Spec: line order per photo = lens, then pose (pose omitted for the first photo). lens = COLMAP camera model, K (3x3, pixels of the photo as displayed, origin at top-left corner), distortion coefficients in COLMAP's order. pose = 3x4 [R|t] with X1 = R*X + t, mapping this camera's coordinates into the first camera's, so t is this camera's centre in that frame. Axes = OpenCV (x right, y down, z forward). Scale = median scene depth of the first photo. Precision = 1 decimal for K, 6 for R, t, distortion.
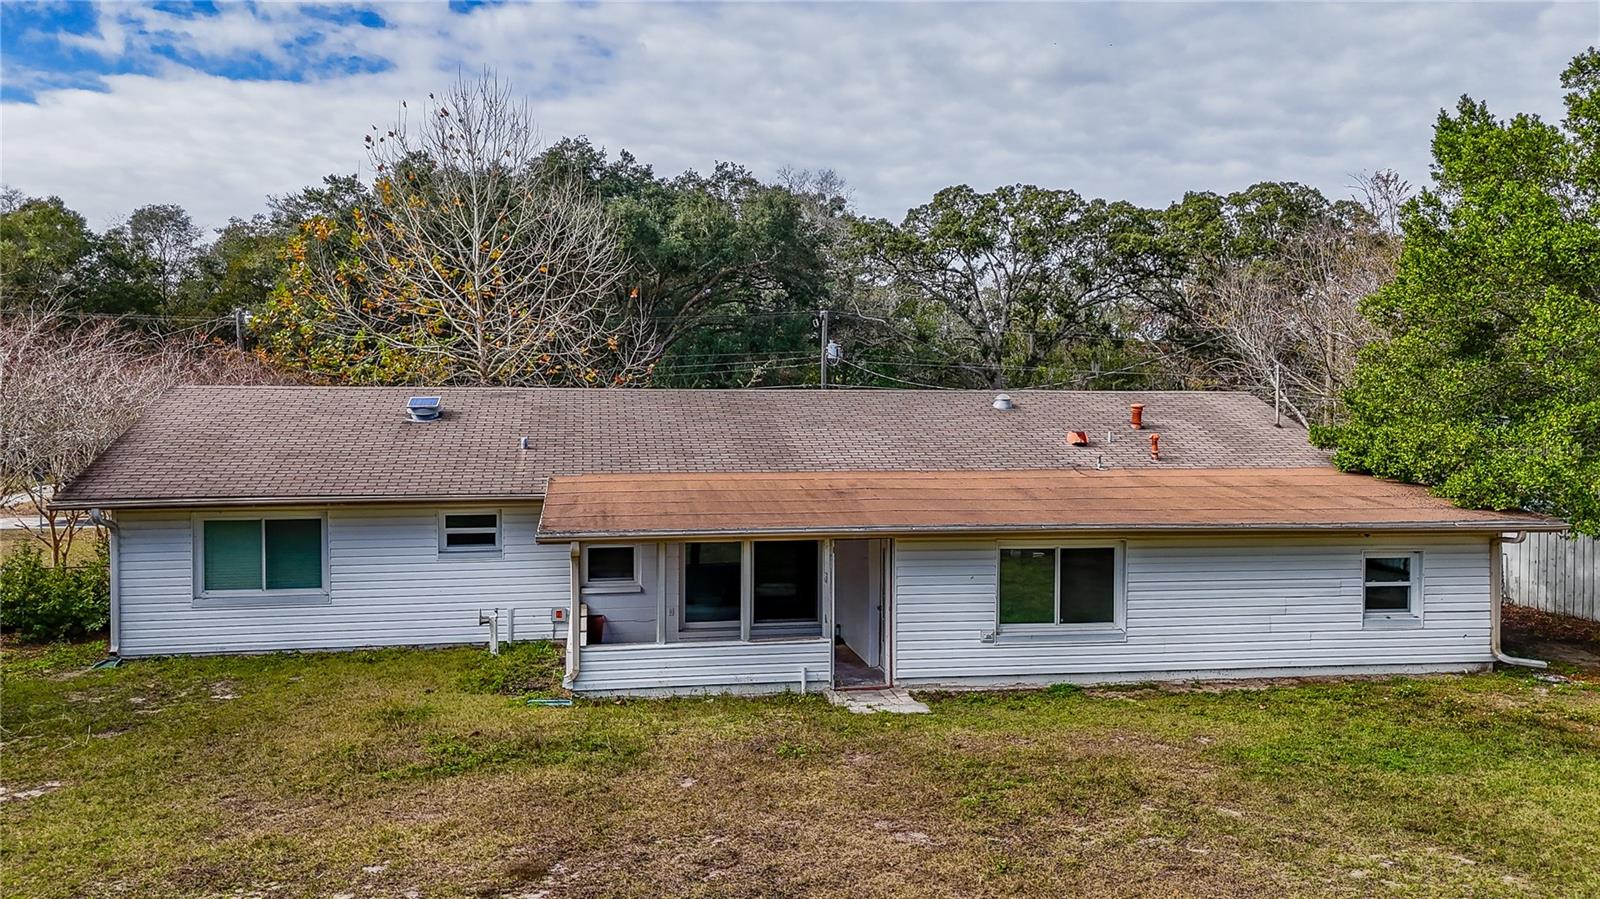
lens RADIAL K [[1194.4, 0, 810.2], [0, 1194.4, 451.4], [0, 0, 1]] dist [0.061680, -0.058542]
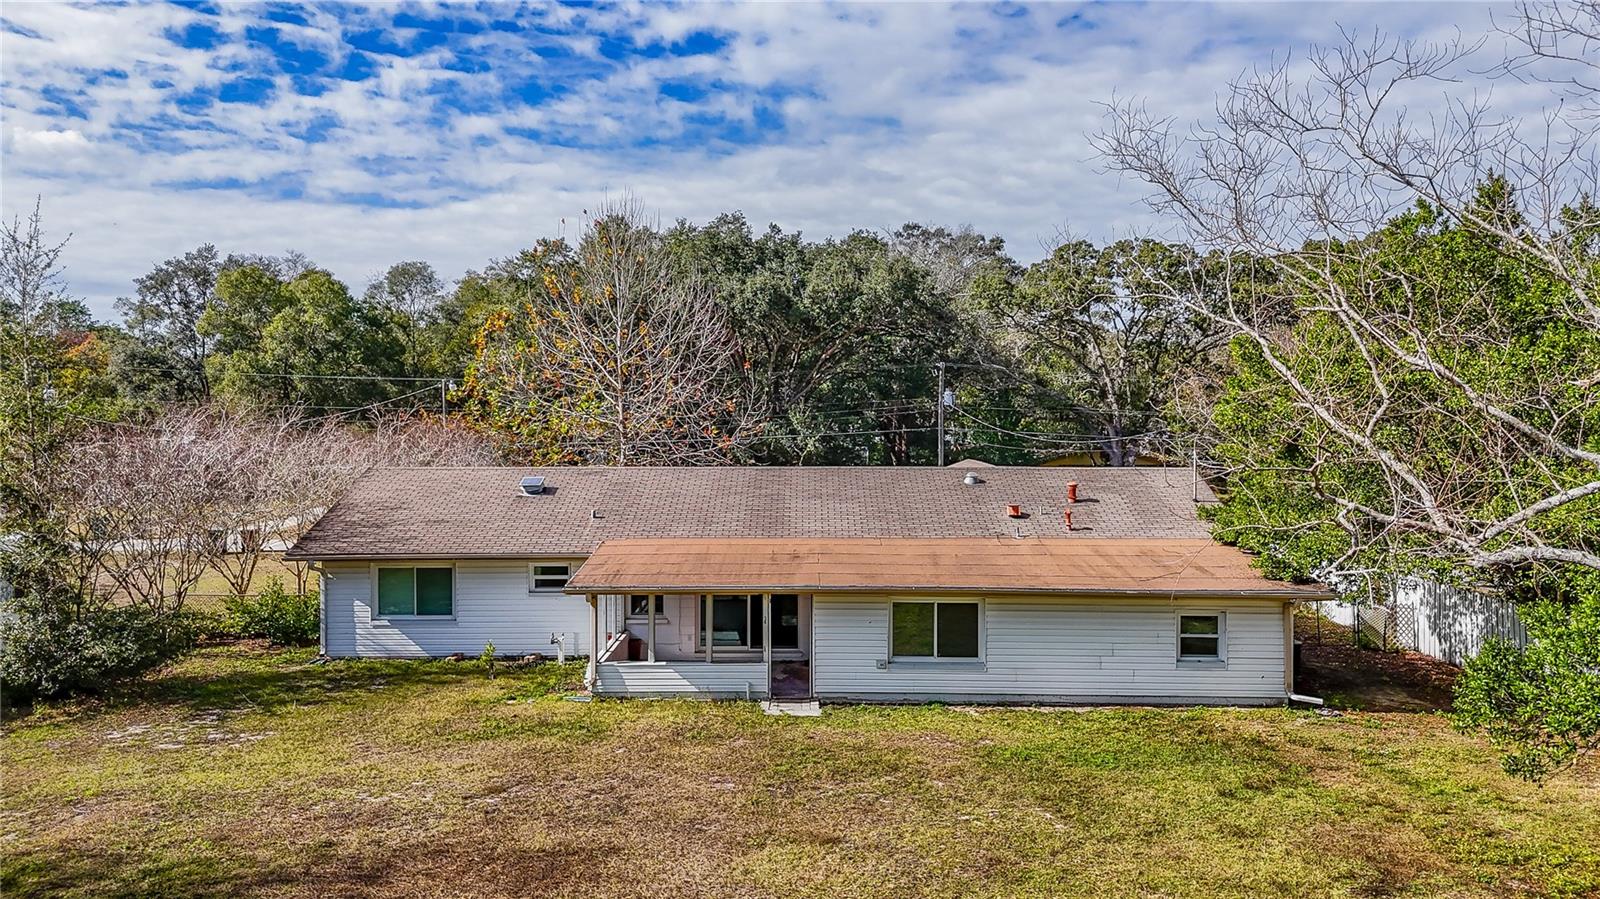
lens RADIAL K [[1194.4, 0, 810.2], [0, 1194.4, 451.4], [0, 0, 1]] dist [0.061680, -0.058542]
pose [[0.982998, 0.003512, -0.183584, 0.281686], [-0.005068, 0.999955, -0.008006, -0.073746], [0.183547, 0.008800, 0.982971, -0.349064]]
